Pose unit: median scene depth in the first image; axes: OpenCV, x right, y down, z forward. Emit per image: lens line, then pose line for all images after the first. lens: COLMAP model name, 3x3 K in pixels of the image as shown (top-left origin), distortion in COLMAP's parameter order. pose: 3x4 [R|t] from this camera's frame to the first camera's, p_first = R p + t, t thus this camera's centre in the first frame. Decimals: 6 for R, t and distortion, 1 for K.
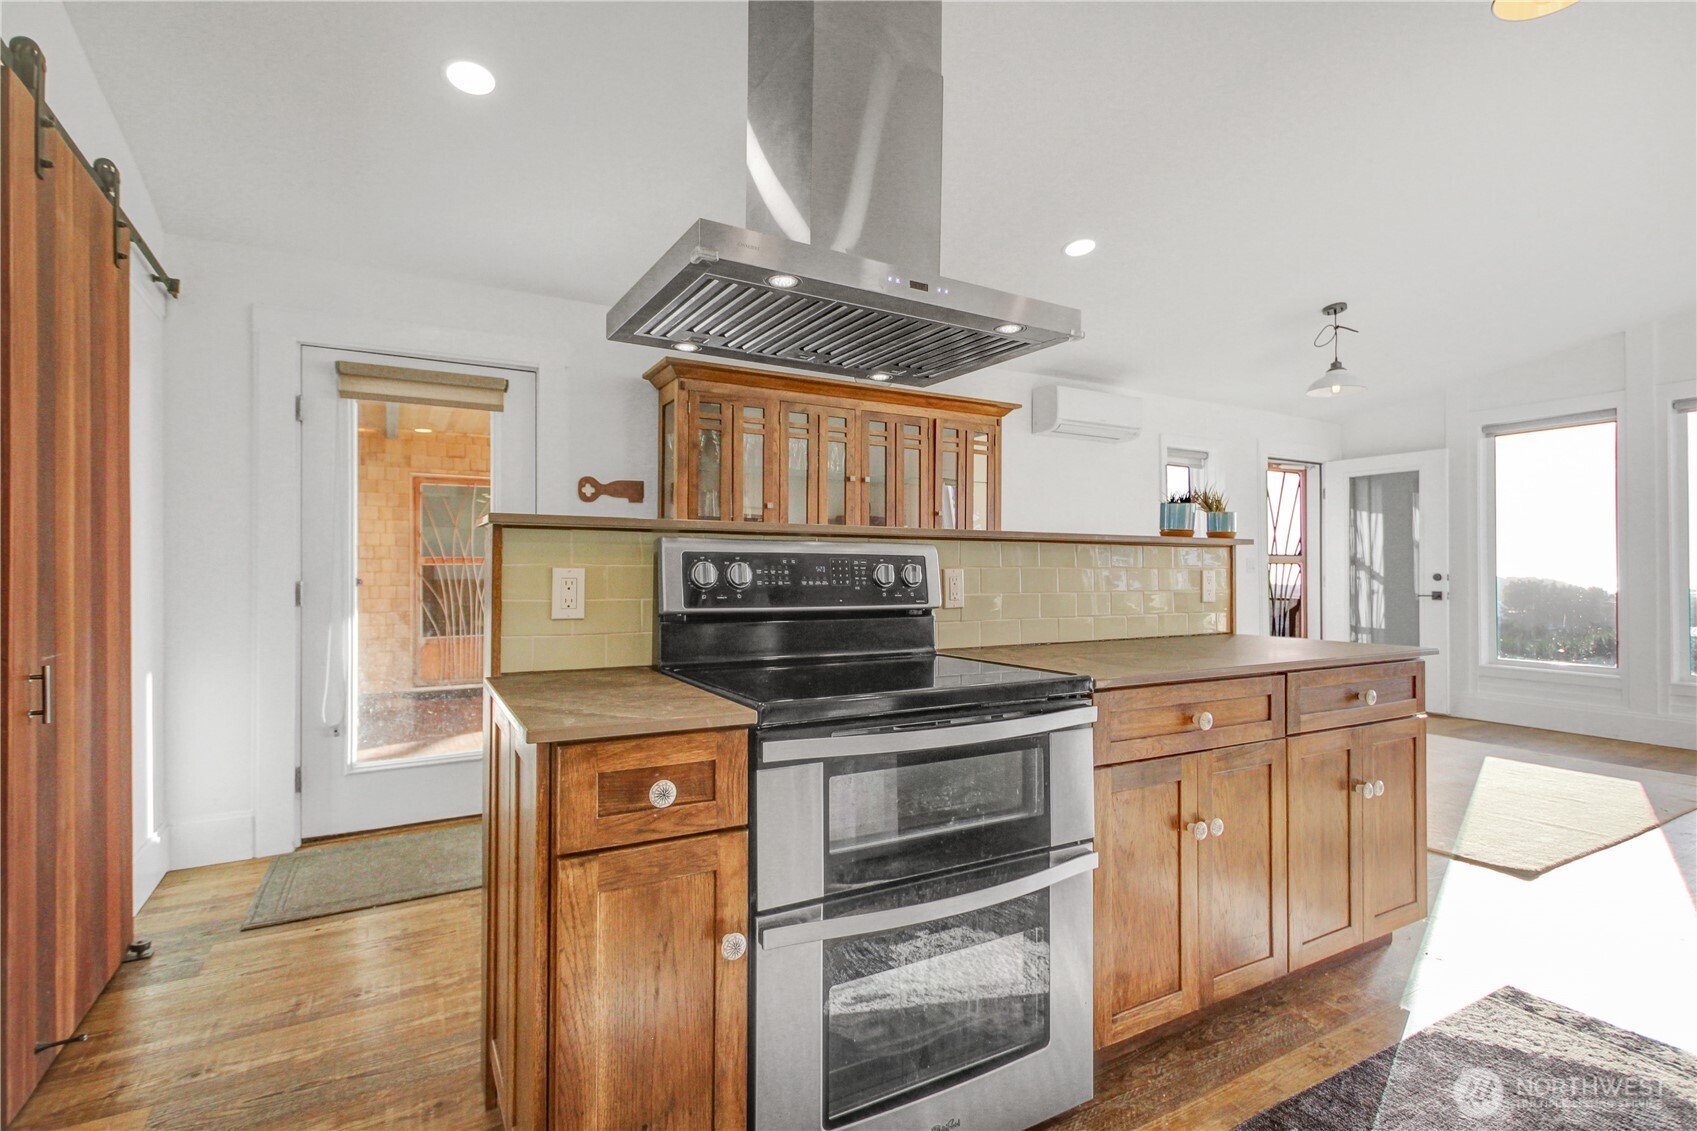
lens RADIAL K [[816.0, 0, 848.5], [0, 816.0, 565.5], [0, 0, 1]] dist [0.014000, 0.000428]
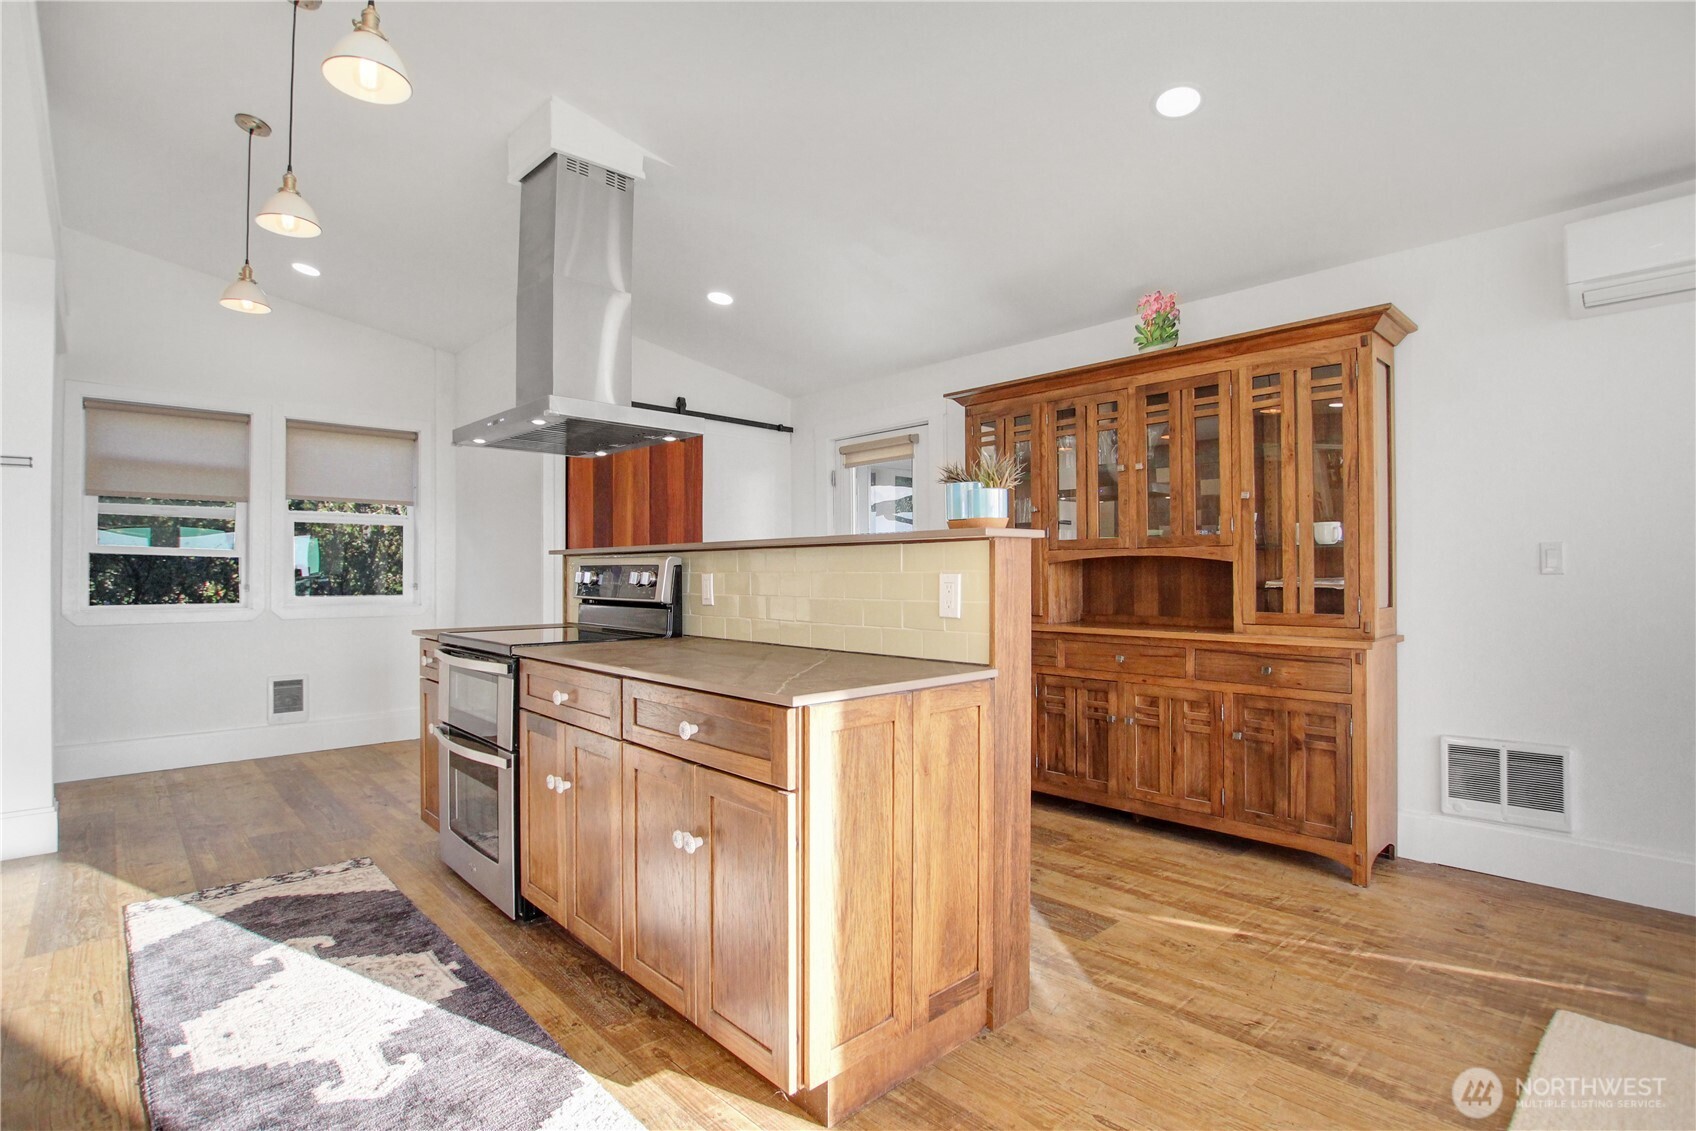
lens RADIAL K [[815.5, 0, 848.0], [0, 815.5, 565.5], [0, 0, 1]] dist [0.014000, 0.000428]
pose [[0.223406, -0.005416, -0.974710, 0.997553], [0.013735, 0.999903, -0.002408, -0.006106], [0.974629, -0.012850, 0.223458, 0.652196]]
